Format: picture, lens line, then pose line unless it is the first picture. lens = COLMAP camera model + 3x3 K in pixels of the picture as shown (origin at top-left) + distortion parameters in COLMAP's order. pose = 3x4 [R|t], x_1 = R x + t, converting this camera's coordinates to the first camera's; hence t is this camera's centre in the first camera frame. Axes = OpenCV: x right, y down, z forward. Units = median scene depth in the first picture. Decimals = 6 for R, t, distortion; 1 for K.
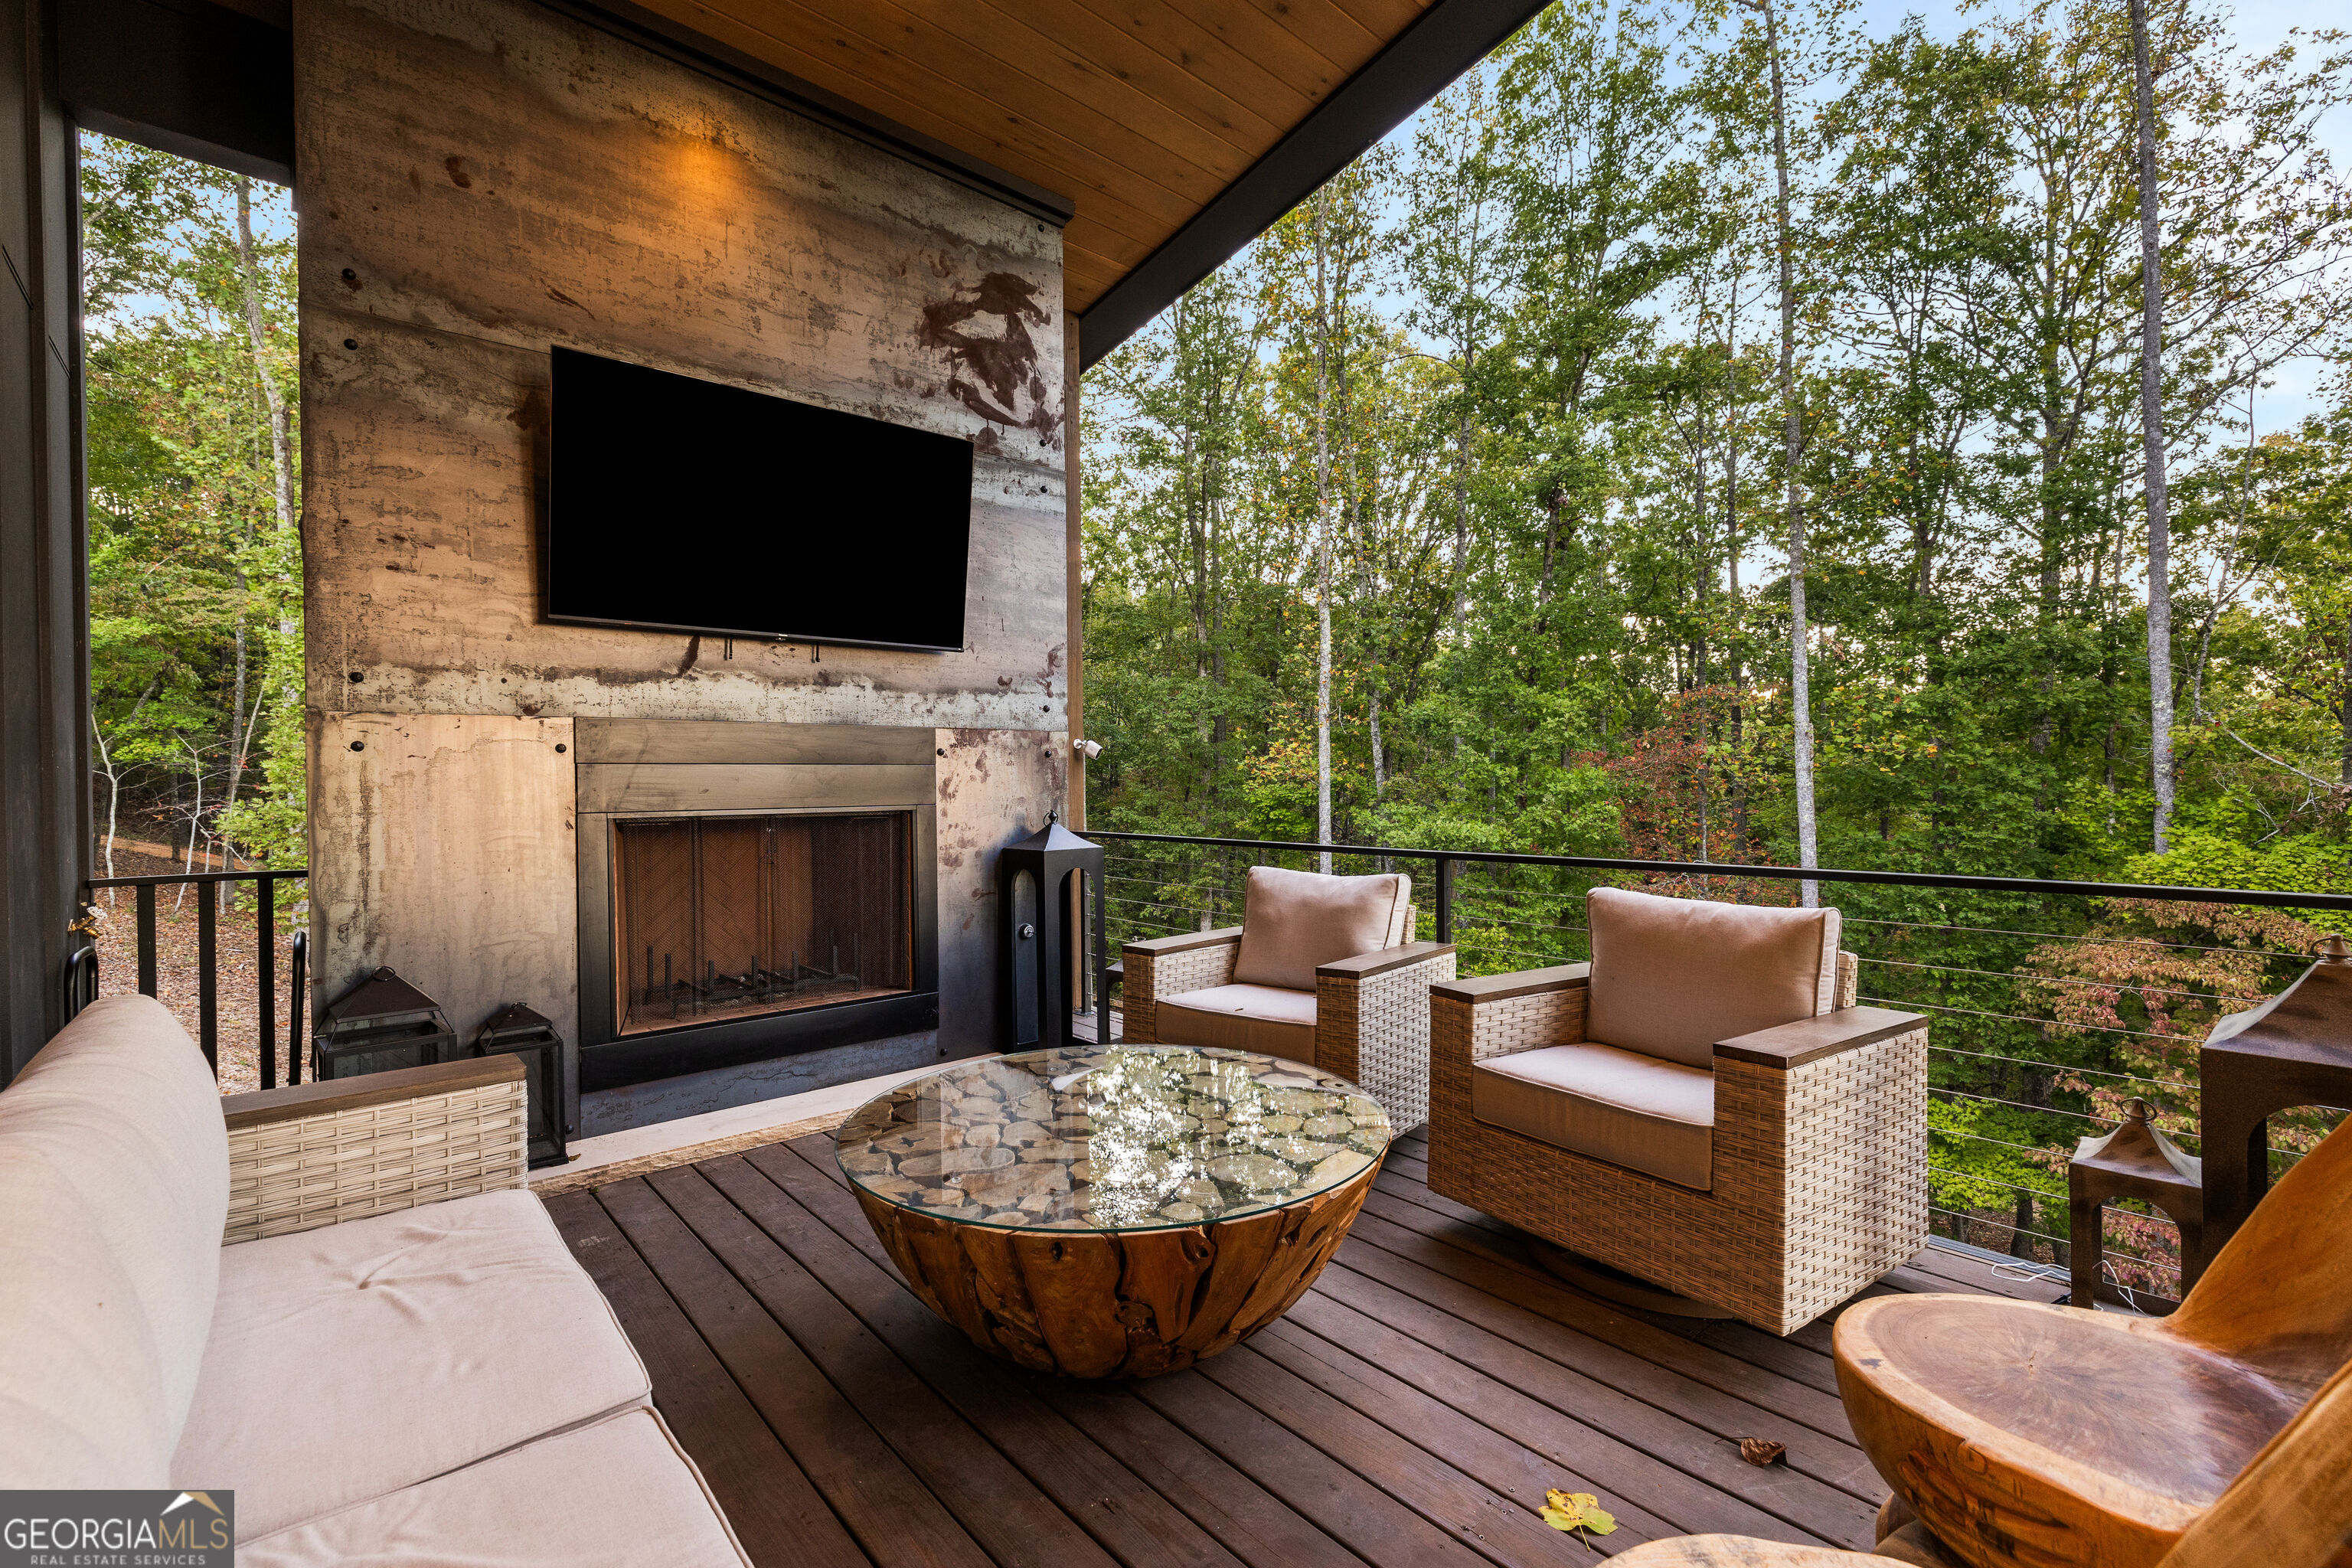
lens RADIAL K [[1008.3, 0, 1163.1], [0, 1008.3, 786.1], [0, 0, 1]] dist [0.002515, -0.000125]
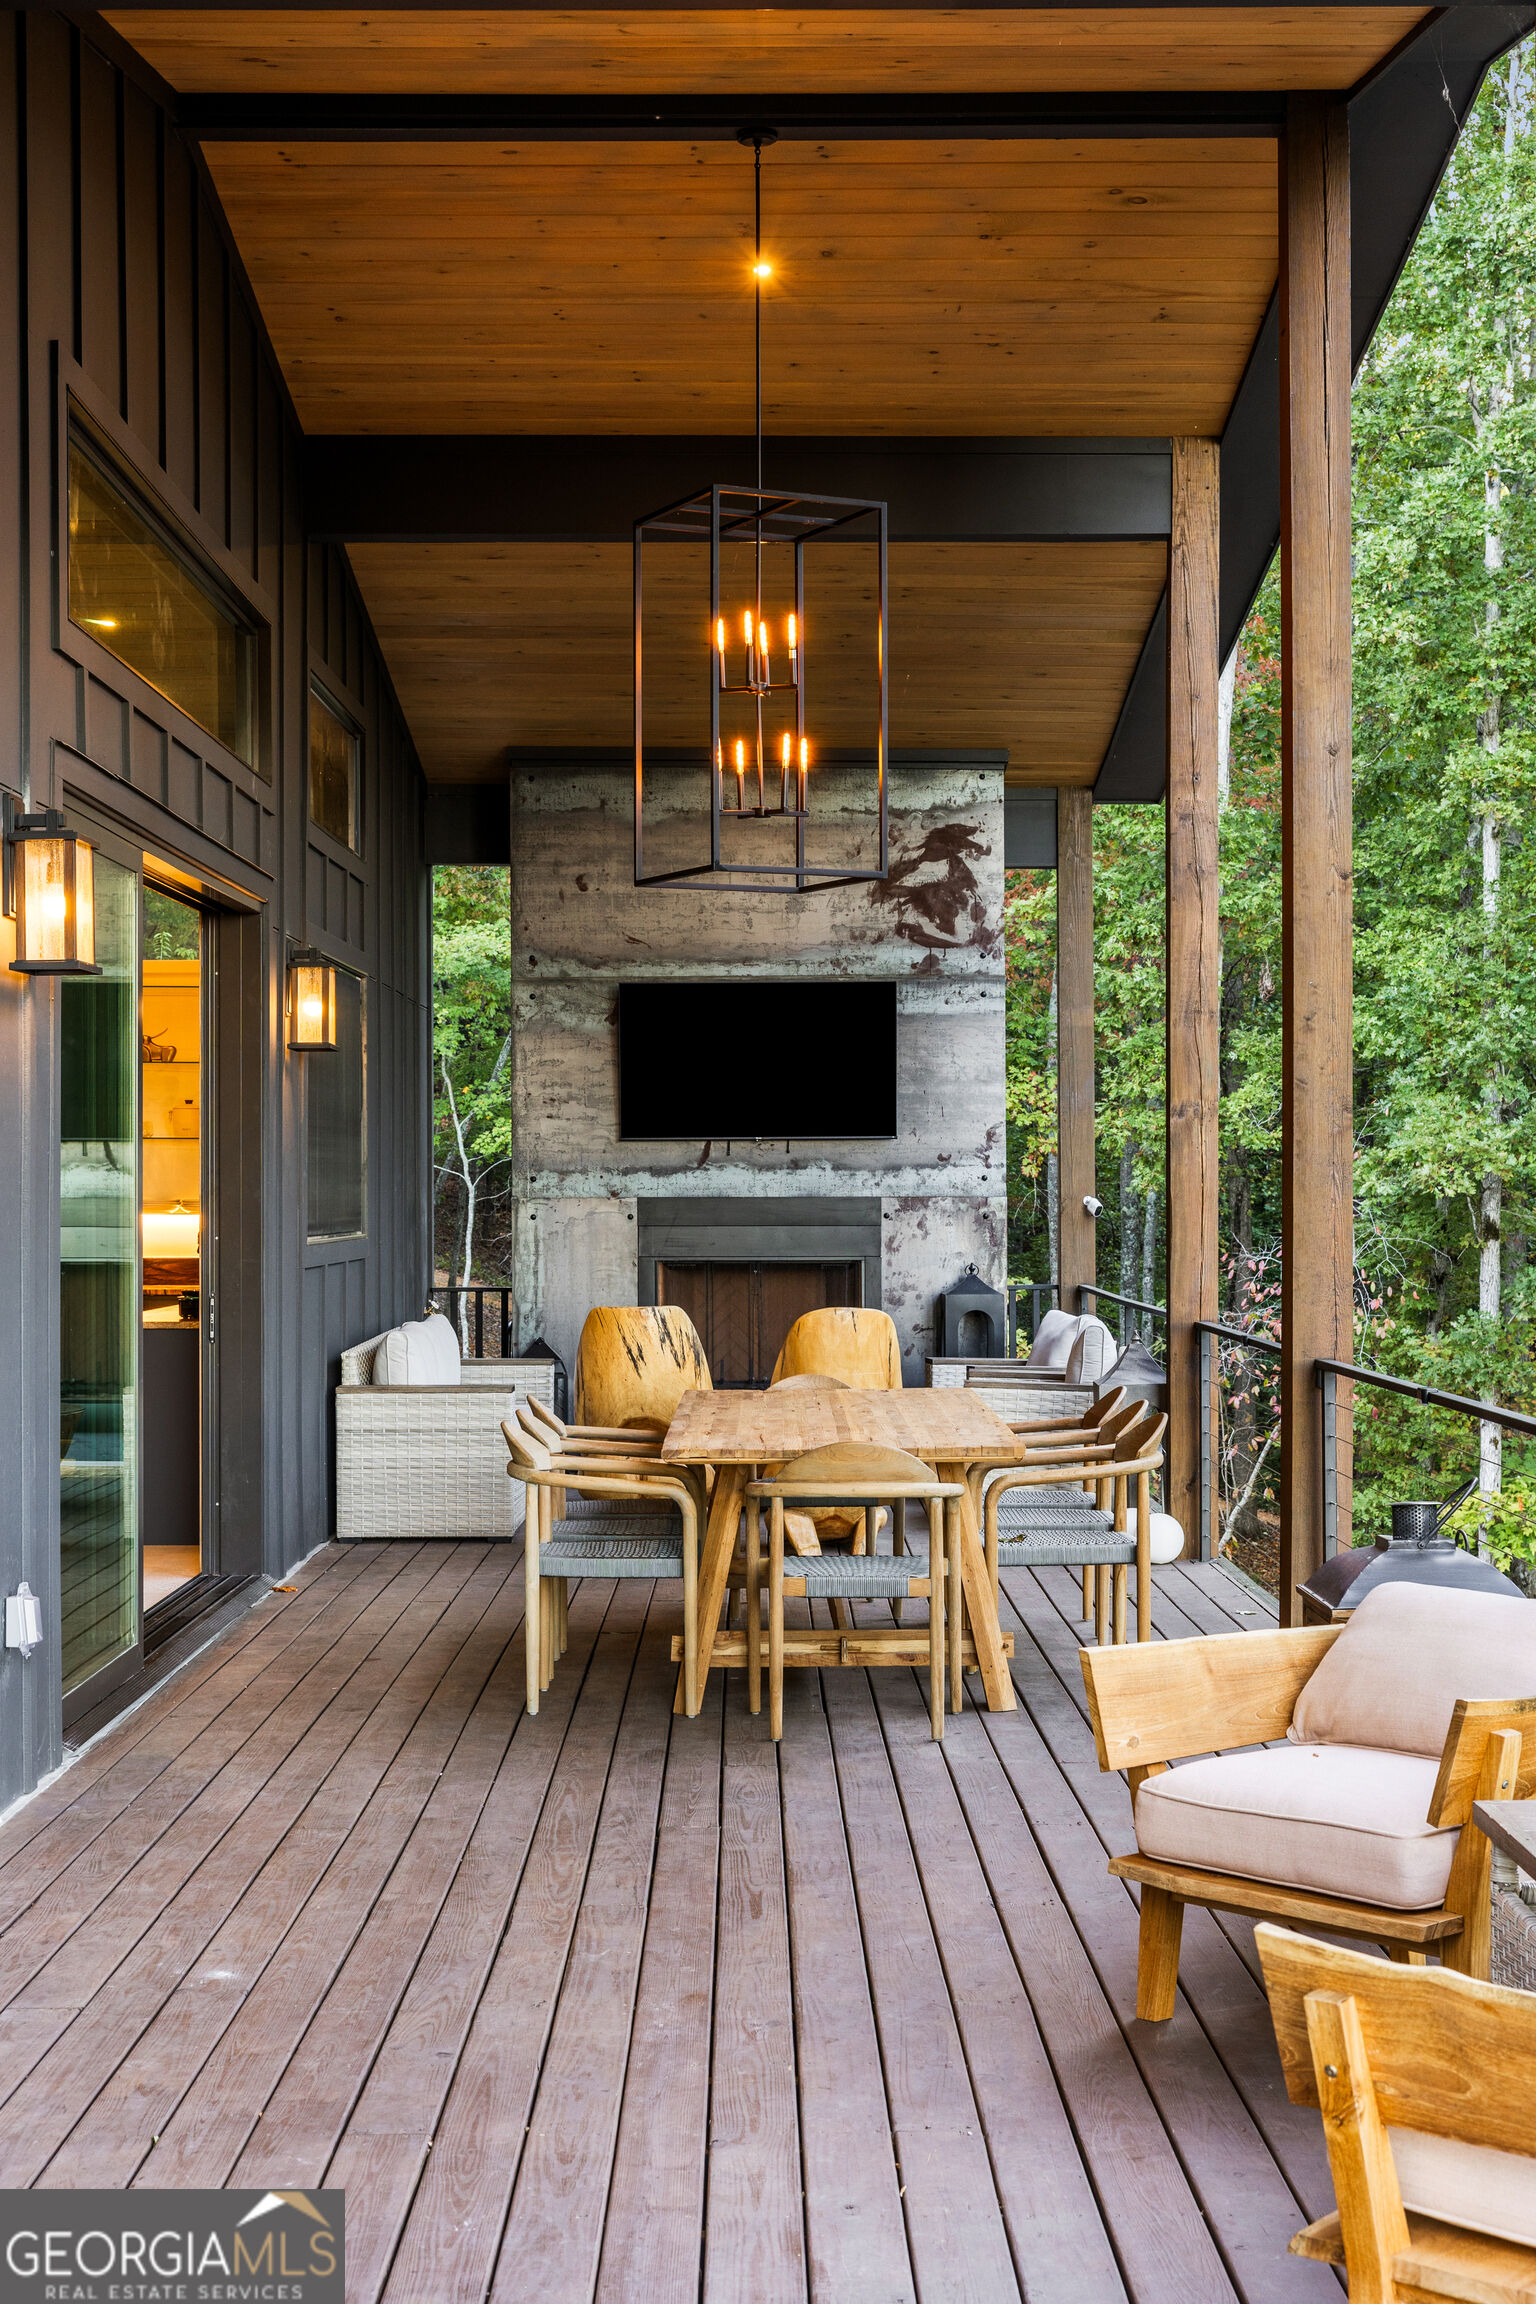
lens RADIAL K [[3265.4, 0, 770.3], [0, 3265.4, 1161.6], [0, 0, 1]] dist [0.019120, 0.000000]
pose [[0.752887, 0.004059, -0.658138, 2.414734], [-0.008474, 0.999958, -0.003526, -0.087110], [0.658096, 0.008232, 0.752889, -2.239146]]
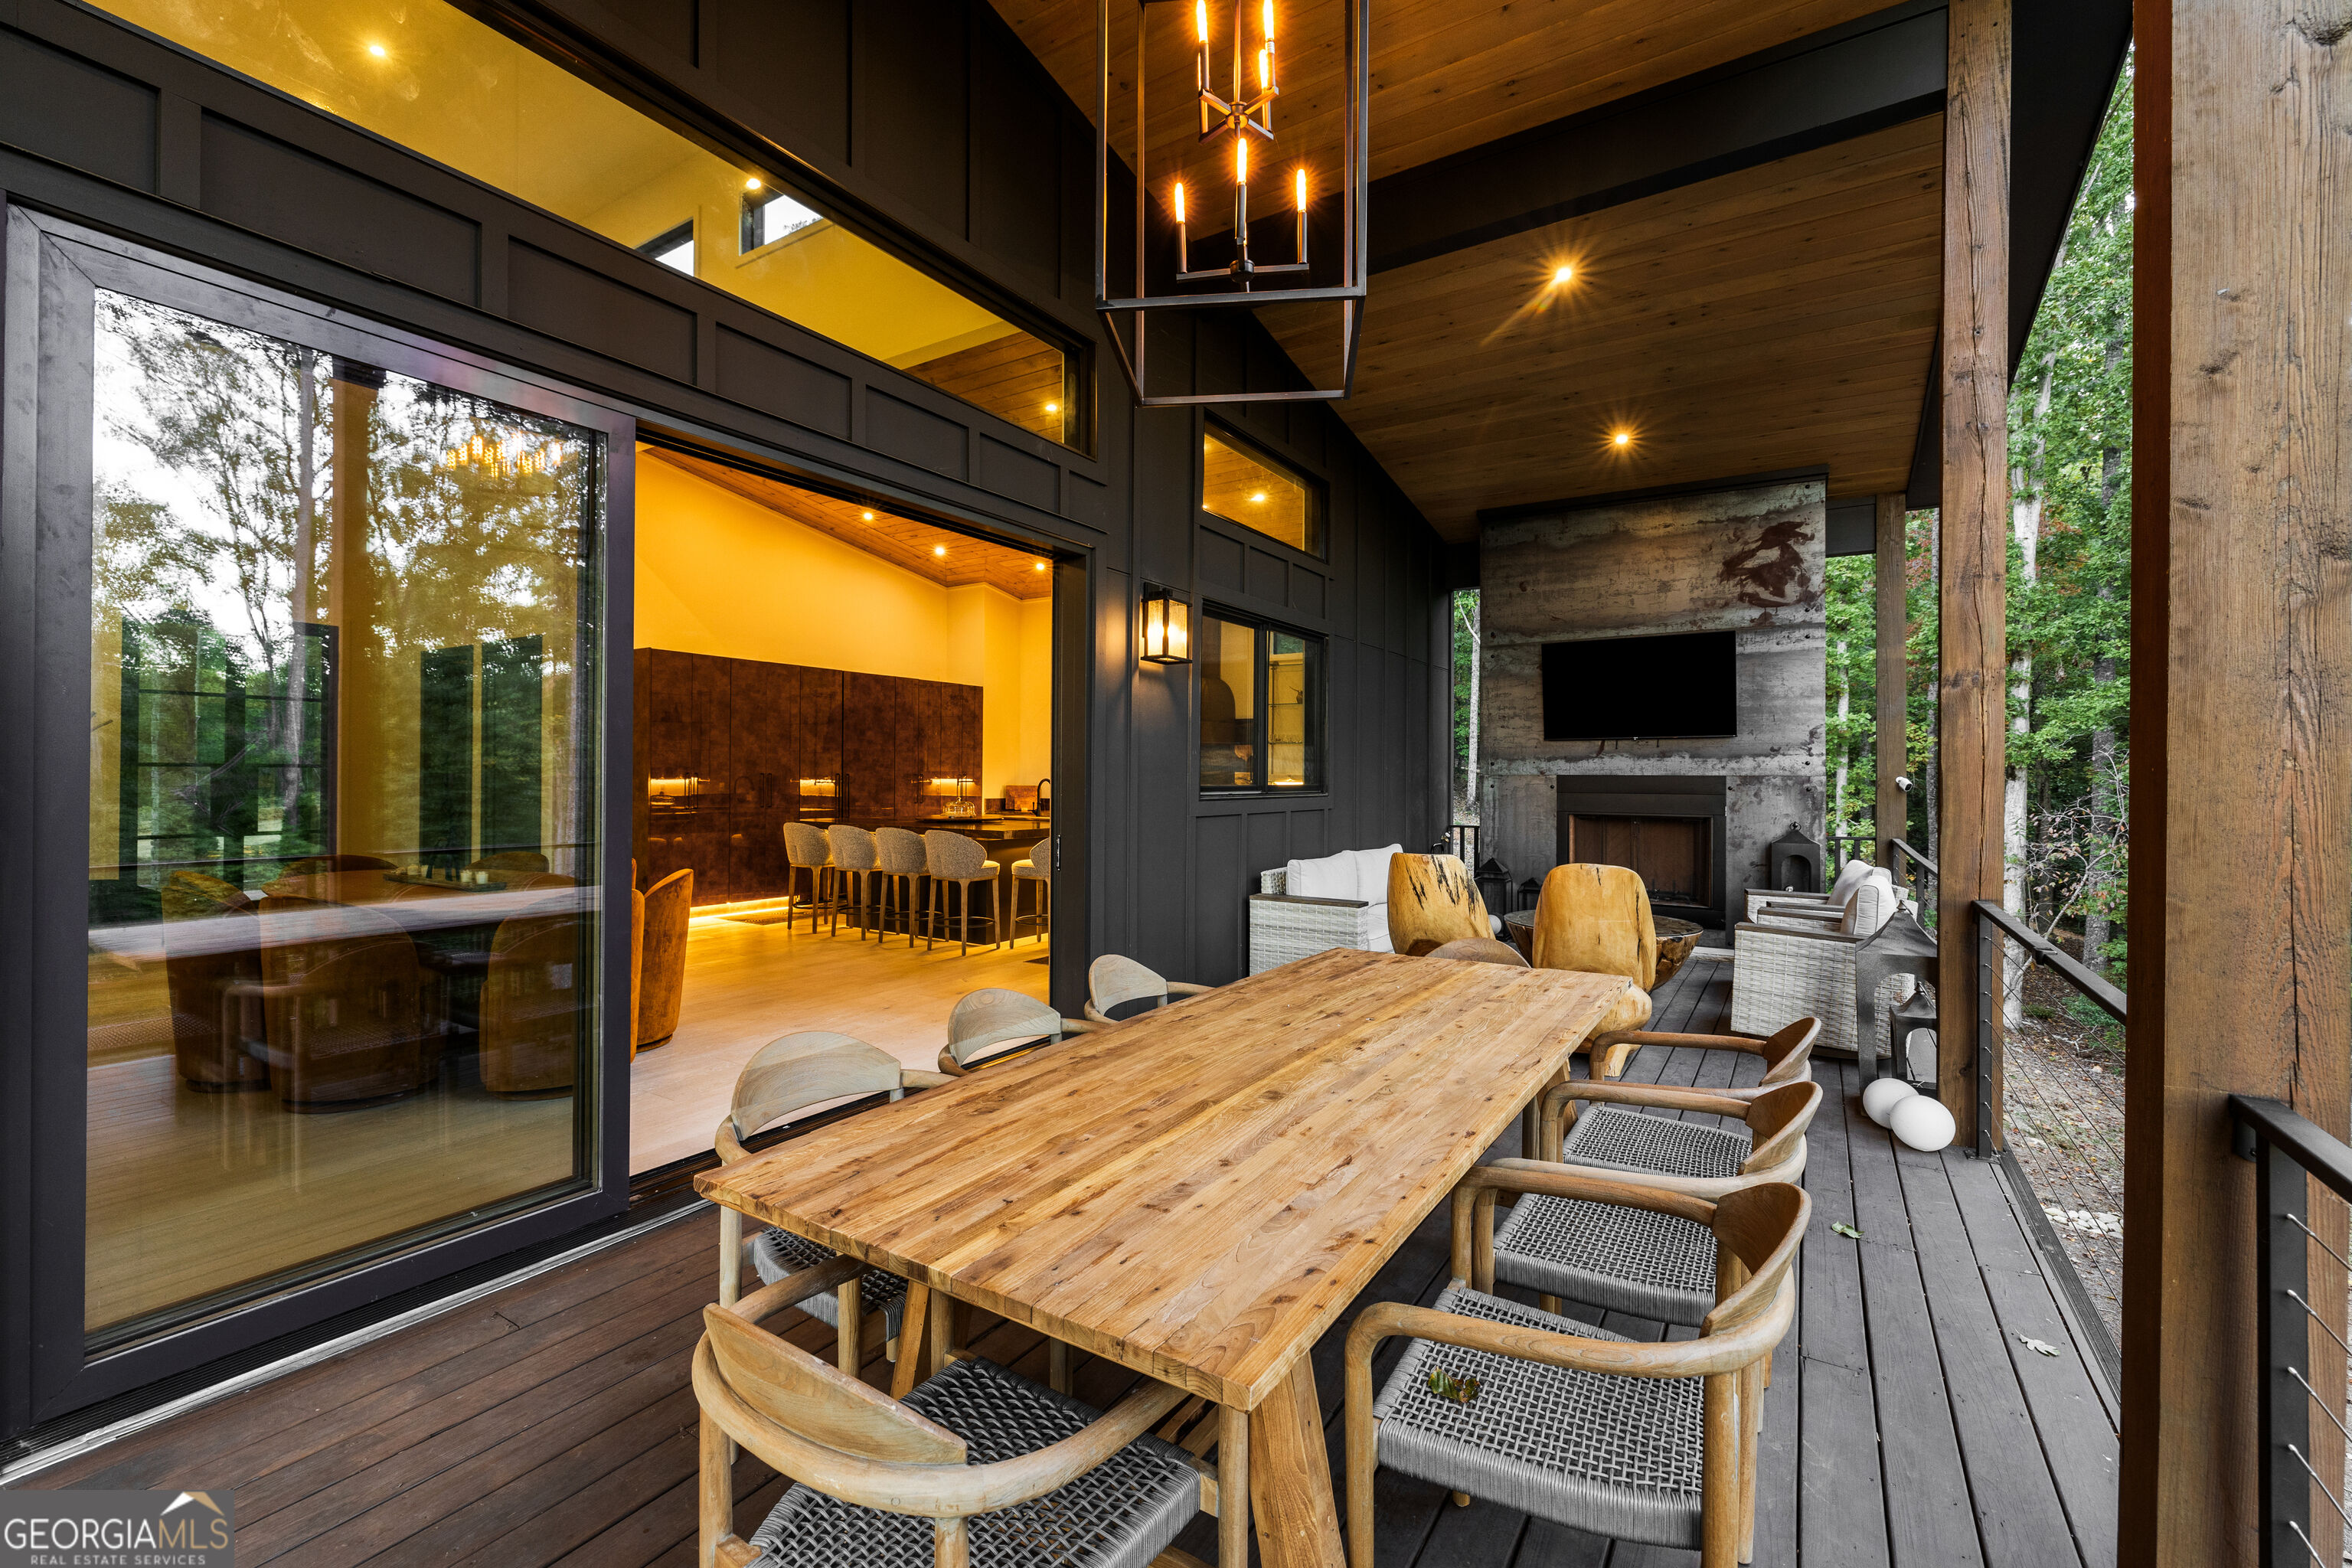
lens RADIAL K [[1008.3, 0, 1164.5], [0, 1008.3, 770.8], [0, 0, 1]] dist [0.002515, -0.000125]
pose [[0.275210, 0.007044, -0.961358, 1.344200], [-0.013163, 0.999907, 0.003558, -0.060279], [0.961294, 0.011676, 0.275277, -0.577338]]
